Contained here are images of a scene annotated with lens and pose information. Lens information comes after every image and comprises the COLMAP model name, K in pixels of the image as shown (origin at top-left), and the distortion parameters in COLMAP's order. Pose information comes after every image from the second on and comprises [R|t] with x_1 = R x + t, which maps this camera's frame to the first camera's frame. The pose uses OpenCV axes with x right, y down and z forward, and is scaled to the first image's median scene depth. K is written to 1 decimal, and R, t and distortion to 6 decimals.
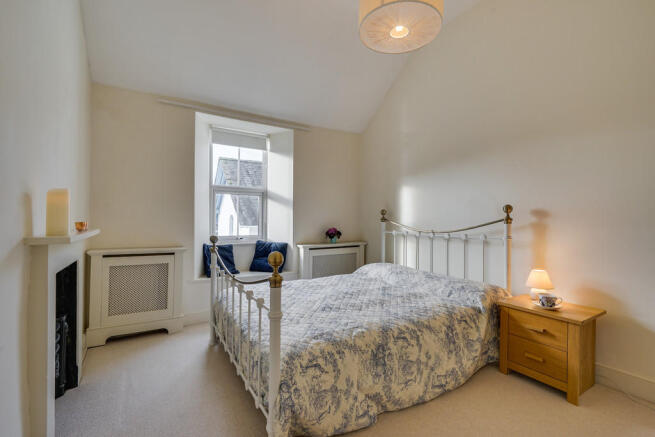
lens RADIAL K [[296.5, 0, 326.2], [0, 296.5, 217.9], [0, 0, 1]] dist [-0.002123, 0.000629]
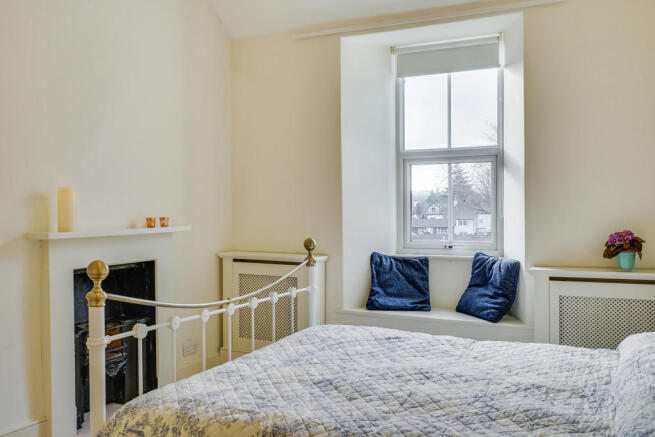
lens RADIAL K [[616.5, 0, 327.3], [0, 616.5, 219.2], [0, 0, 1]] dist [-0.007761, 0.000000]
pose [[0.517215, 0.005067, -0.855841, 0.676415], [0.016799, 0.999730, 0.016071, -0.001684], [0.855691, -0.022689, 0.516990, 0.319809]]
